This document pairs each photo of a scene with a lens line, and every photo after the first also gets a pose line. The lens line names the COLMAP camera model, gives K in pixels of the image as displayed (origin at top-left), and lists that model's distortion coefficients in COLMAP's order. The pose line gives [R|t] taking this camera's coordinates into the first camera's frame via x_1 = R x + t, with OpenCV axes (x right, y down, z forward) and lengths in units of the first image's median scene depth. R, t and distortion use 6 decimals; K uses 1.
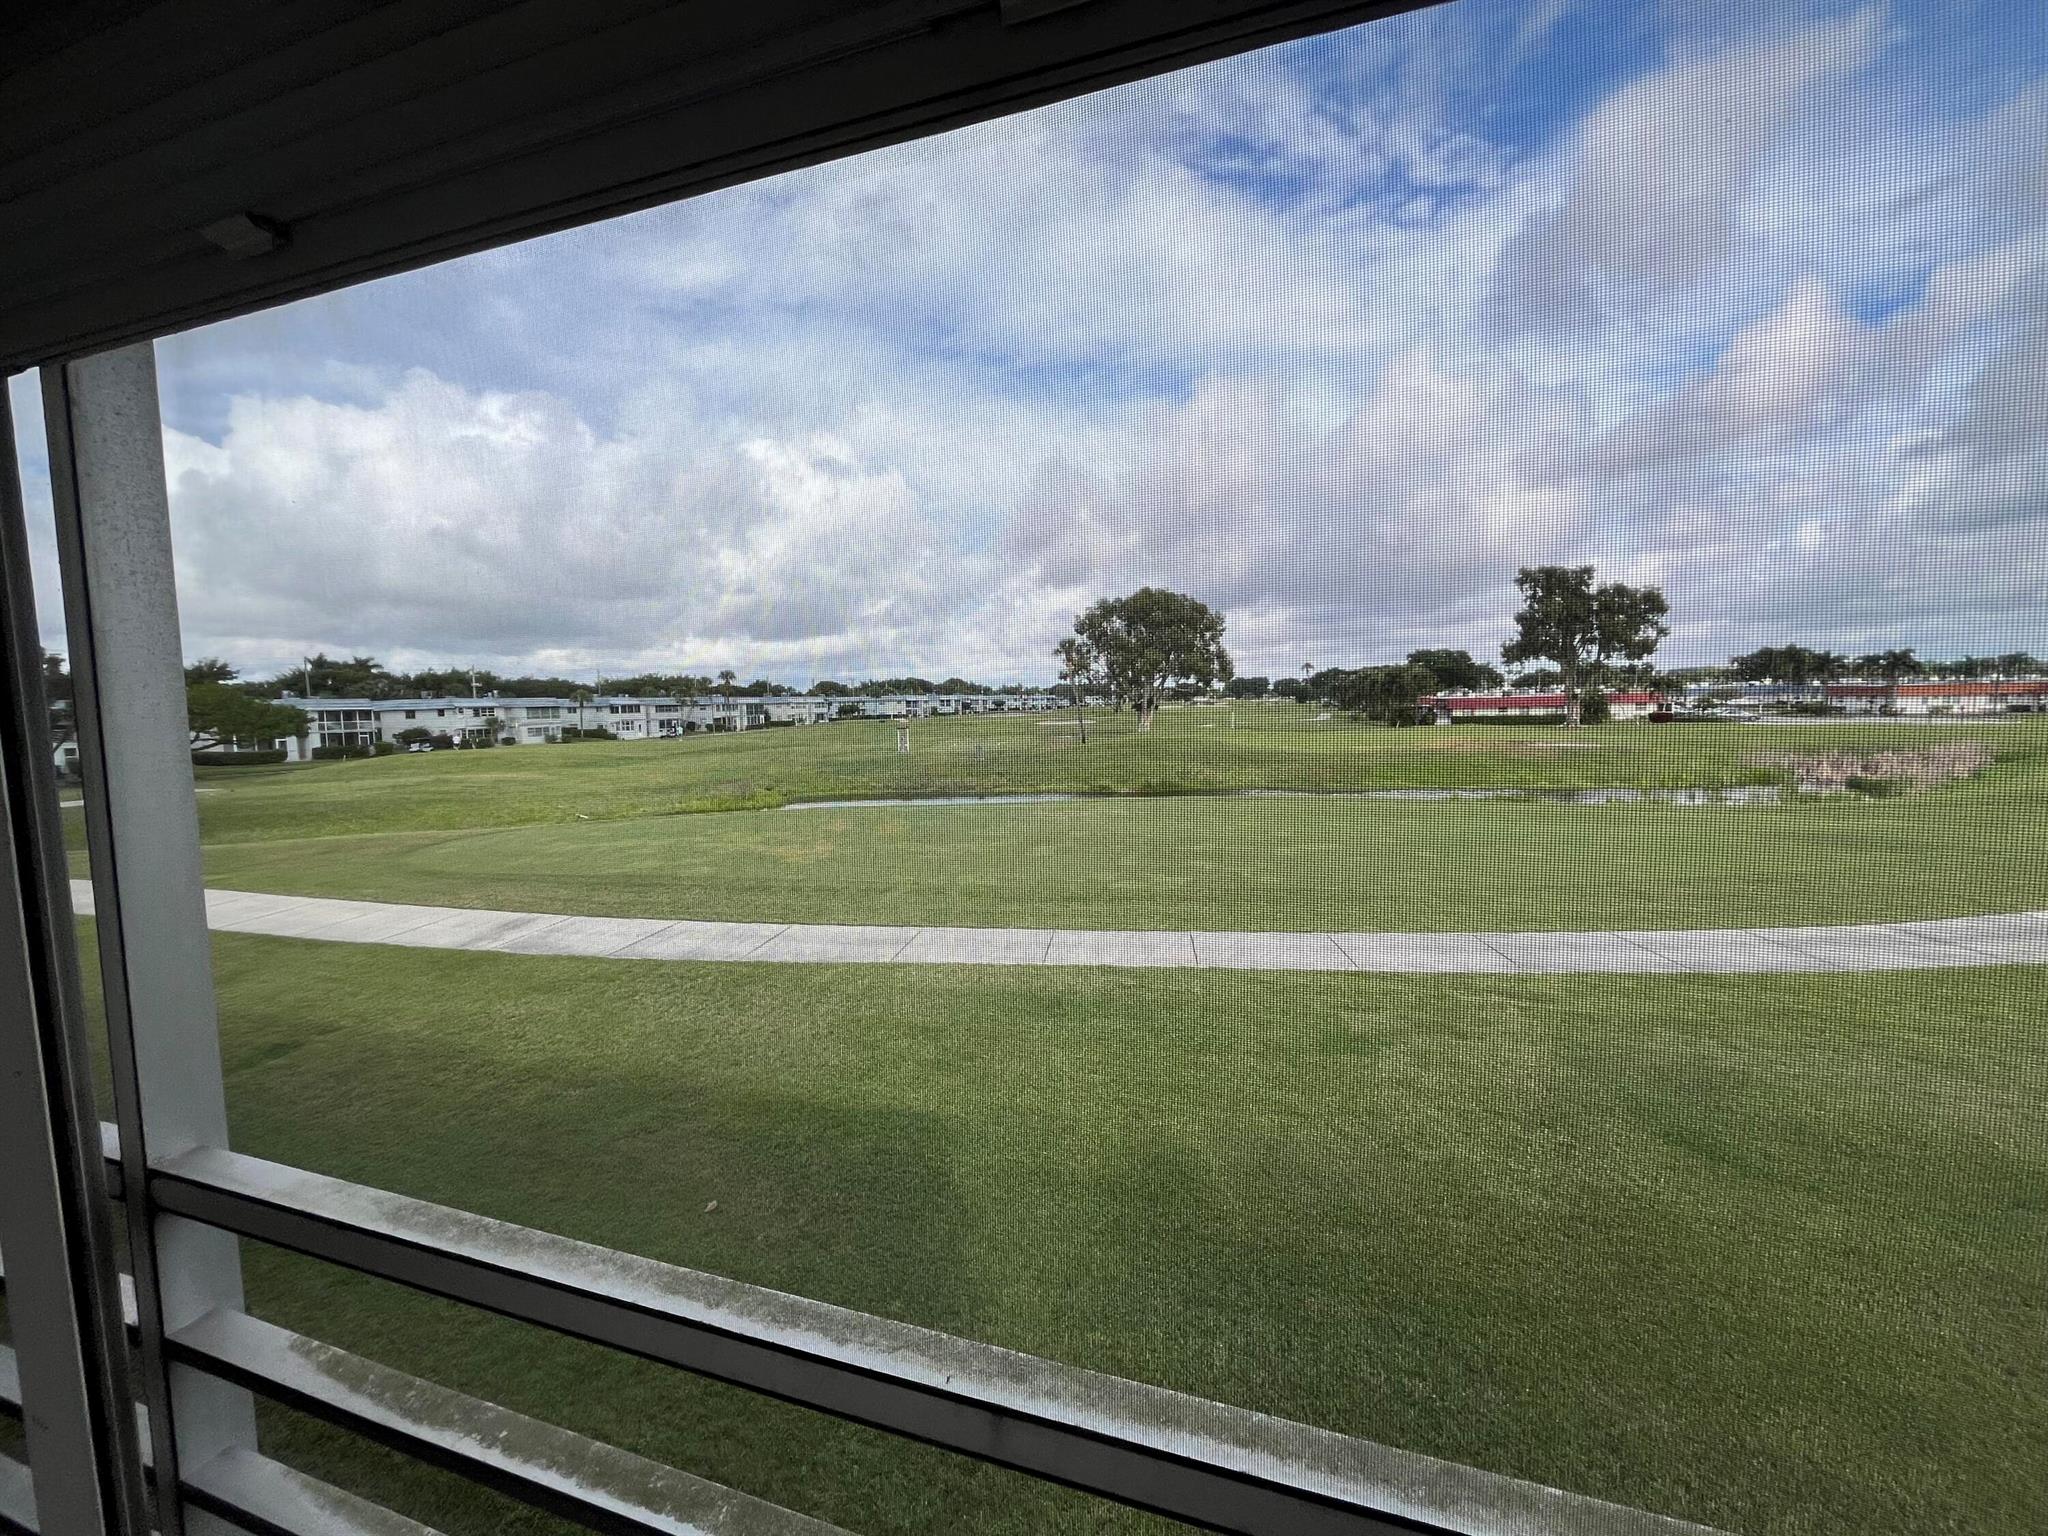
lens RADIAL K [[830.4, 0, 1017.7], [0, 830.4, 770.4], [0, 0, 1]] dist [-0.003800, 0.000450]
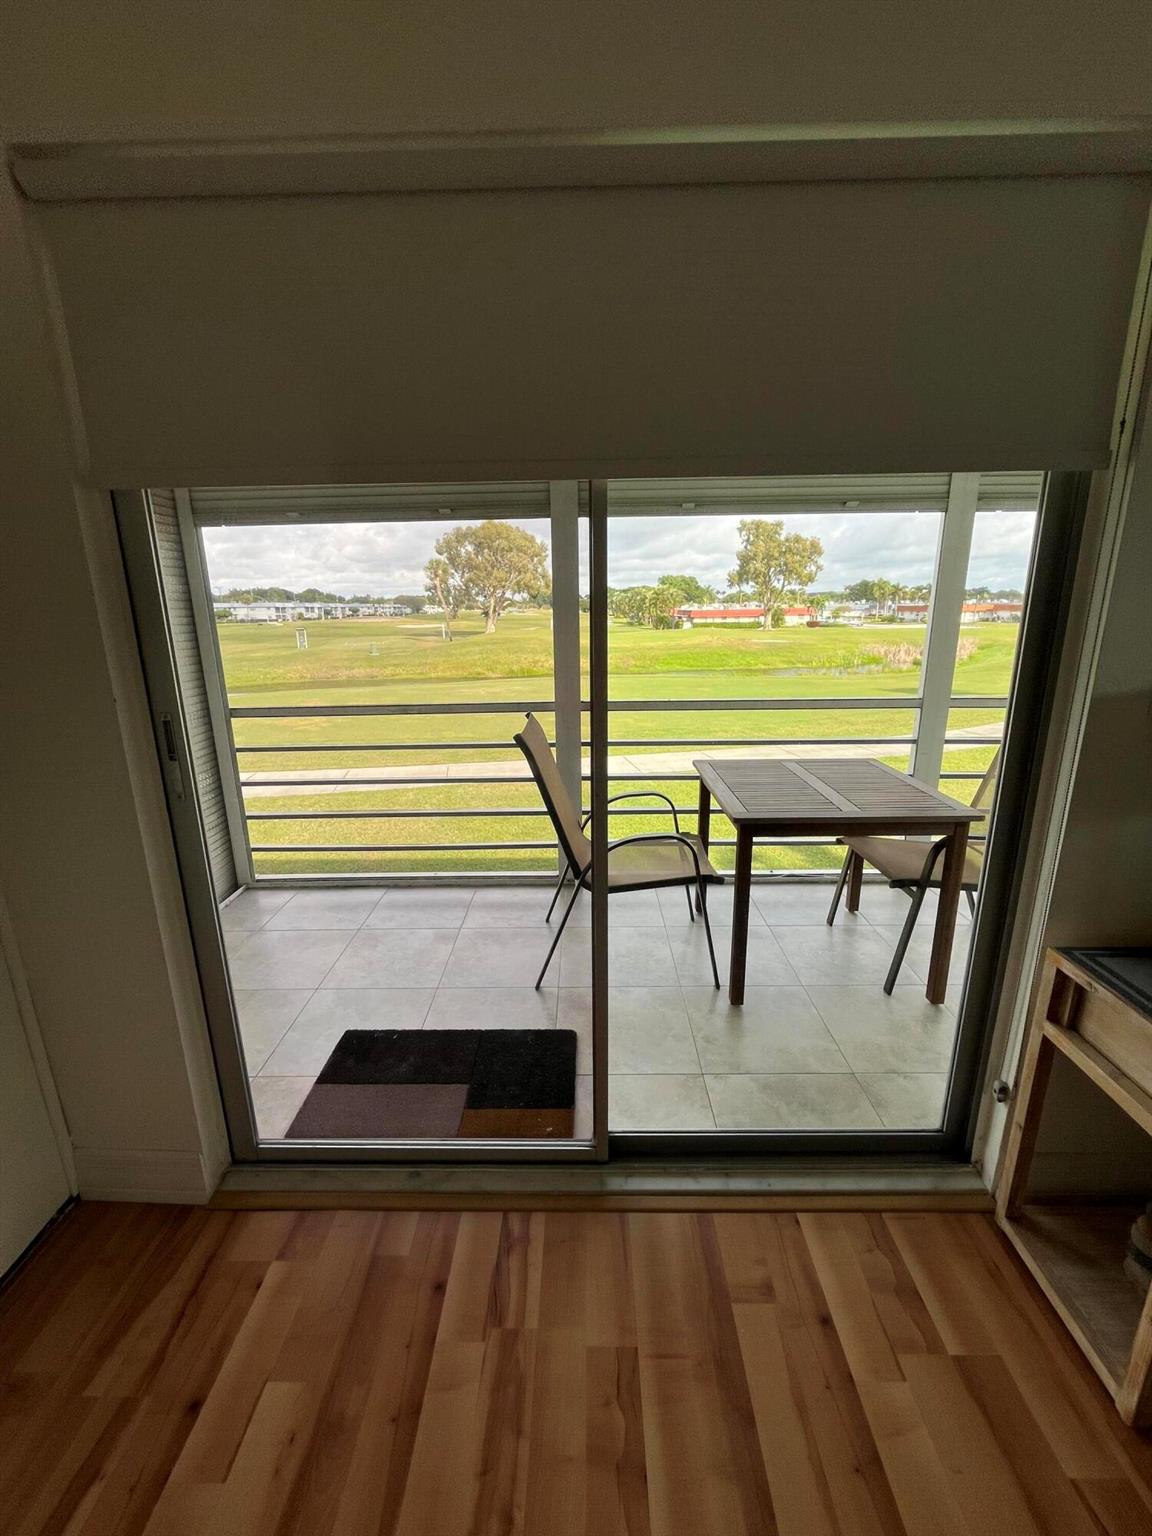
lens RADIAL K [[622.8, 0, 581.1], [0, 622.8, 760.0], [0, 0, 1]] dist [-0.003800, 0.000450]
pose [[0.948400, -0.062955, 0.310763, -0.185369], [0.014849, 0.987834, 0.154803, 0.013912], [-0.316728, -0.142201, 0.937797, -0.066361]]
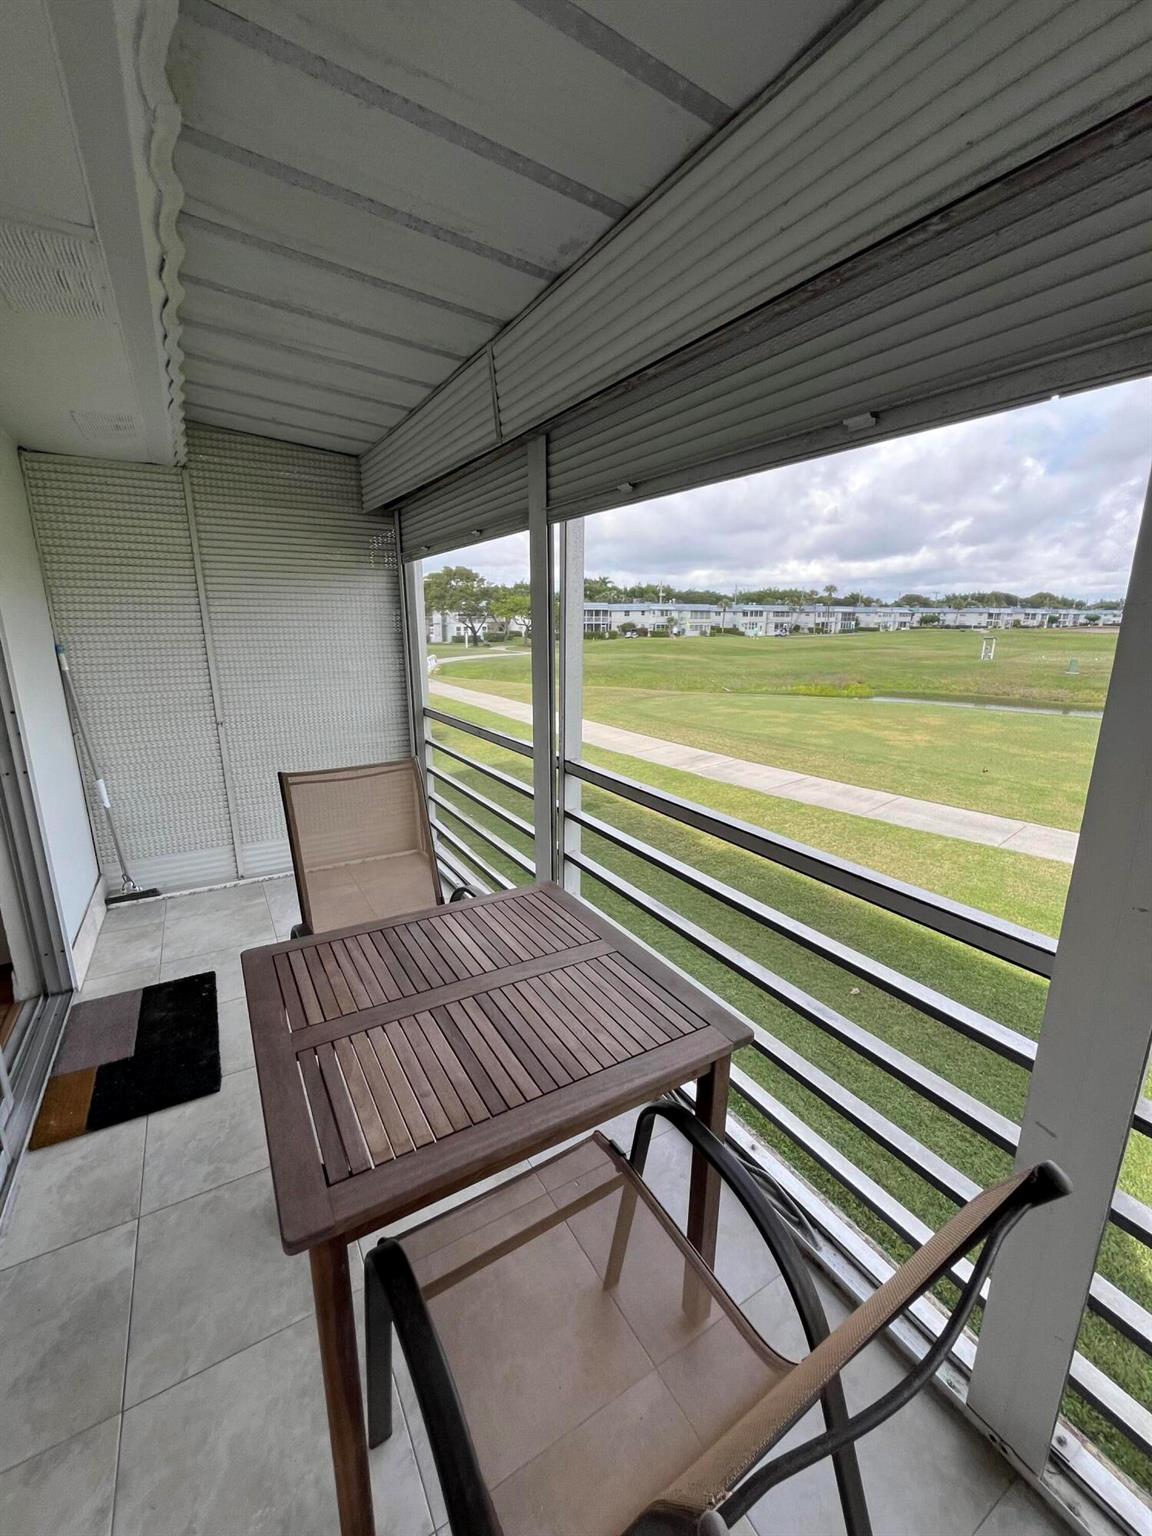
lens RADIAL K [[622.8, 0, 577.8], [0, 622.8, 768.7], [0, 0, 1]] dist [-0.003800, 0.000450]
pose [[0.765009, 0.181077, -0.618039, -0.070977], [-0.075429, 0.978246, 0.193247, 0.002475], [0.639587, -0.101217, 0.762026, -0.013233]]
